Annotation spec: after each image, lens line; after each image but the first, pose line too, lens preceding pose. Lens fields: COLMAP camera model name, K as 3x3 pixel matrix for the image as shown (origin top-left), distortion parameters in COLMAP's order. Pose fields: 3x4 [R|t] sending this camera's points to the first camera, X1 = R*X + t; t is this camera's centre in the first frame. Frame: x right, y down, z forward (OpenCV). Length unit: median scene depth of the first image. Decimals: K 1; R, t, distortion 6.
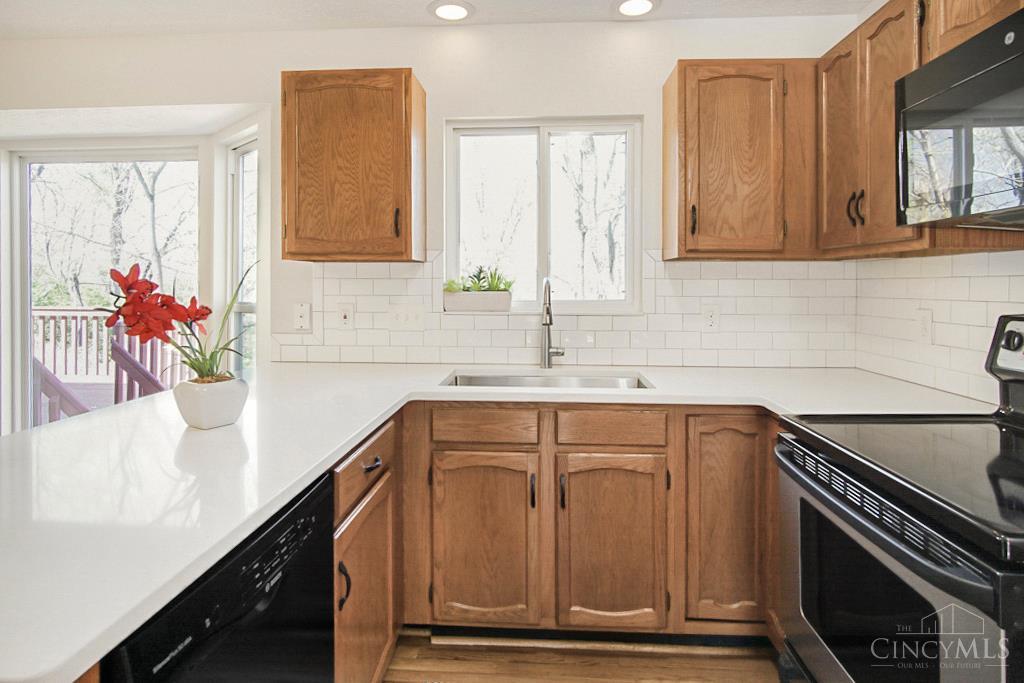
lens RADIAL K [[559.4, 0, 511.0], [0, 559.4, 286.0], [0, 0, 1]] dist [-0.015363, 0.000914]
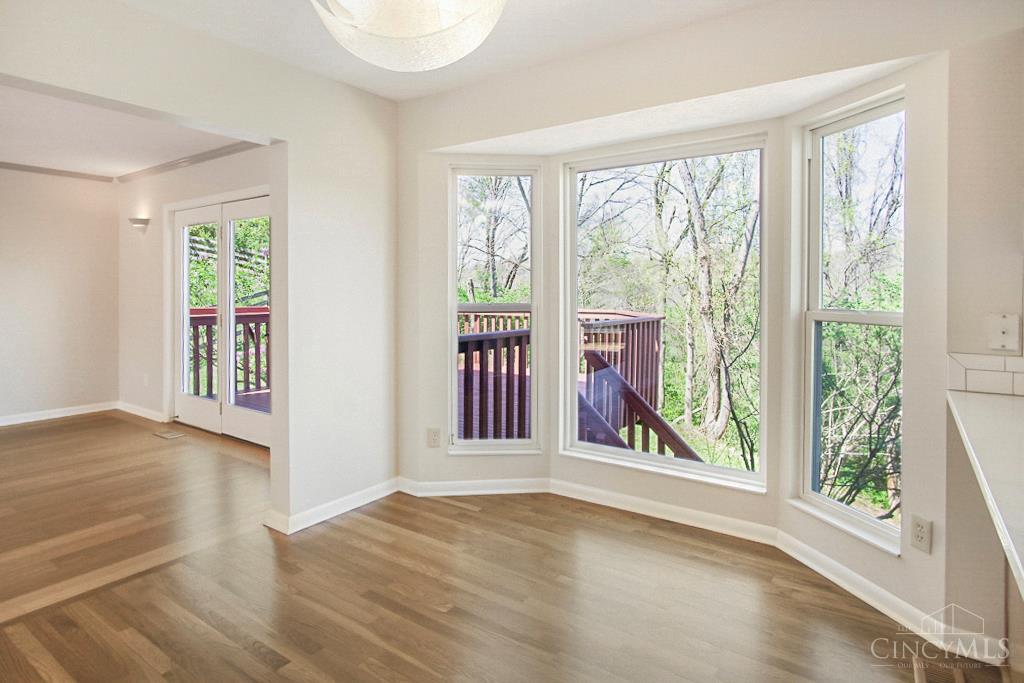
lens RADIAL K [[563.3, 0, 514.8], [0, 563.3, 293.2], [0, 0, 1]] dist [-0.014625, 0.000774]
pose [[0.854064, 0.005192, -0.520141, -0.647329], [-0.002616, 0.999980, 0.005685, 0.000566], [0.520161, -0.003495, 0.854061, 0.047839]]
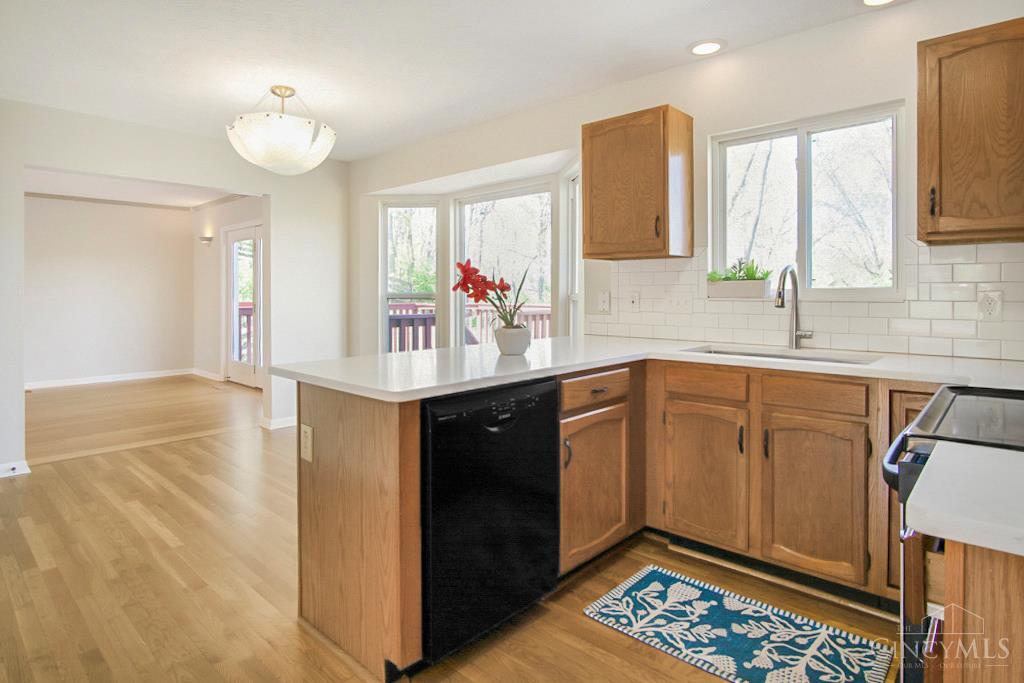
lens RADIAL K [[565.0, 0, 512.8], [0, 565.0, 298.7], [0, 0, 1]] dist [-0.017997, -0.000292]
pose [[0.777210, 0.005867, -0.629214, 0.370526], [-0.000894, 0.999966, 0.008220, 0.044386], [0.629241, -0.005826, 0.777188, -0.231522]]
